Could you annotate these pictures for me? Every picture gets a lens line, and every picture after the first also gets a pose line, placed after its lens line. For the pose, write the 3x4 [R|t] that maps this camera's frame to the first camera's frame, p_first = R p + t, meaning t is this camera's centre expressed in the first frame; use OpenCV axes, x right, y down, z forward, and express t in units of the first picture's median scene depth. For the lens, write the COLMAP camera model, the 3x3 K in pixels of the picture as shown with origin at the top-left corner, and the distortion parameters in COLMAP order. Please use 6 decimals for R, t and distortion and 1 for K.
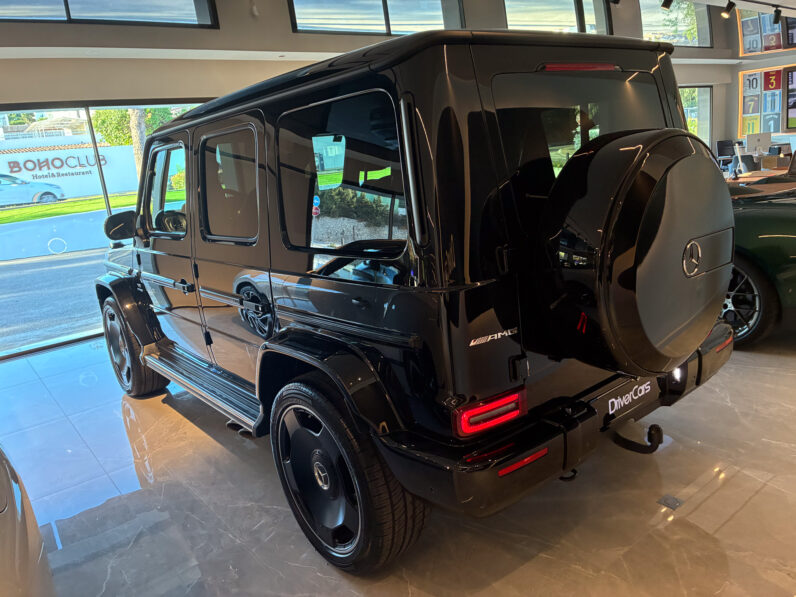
lens RADIAL K [[610.8, 0, 400.4], [0, 610.8, 295.0], [0, 0, 1]] dist [0.049058, -0.074734]
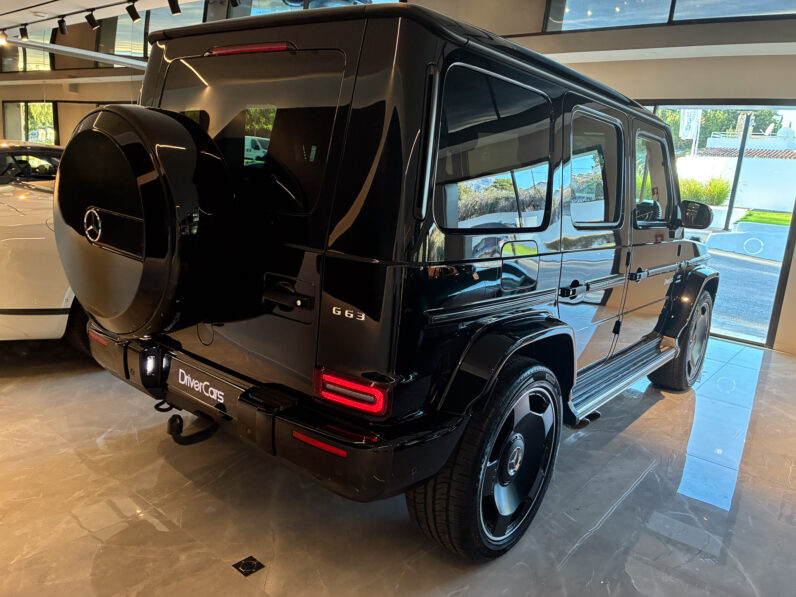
lens RADIAL K [[610.8, 0, 400.4], [0, 610.8, 295.0], [0, 0, 1]] dist [0.049058, -0.074734]
pose [[0.188507, 0.304710, -0.933604, 1.277068], [-0.312847, 0.919754, 0.237022, -0.294133], [0.930909, 0.247395, 0.268707, 0.978797]]
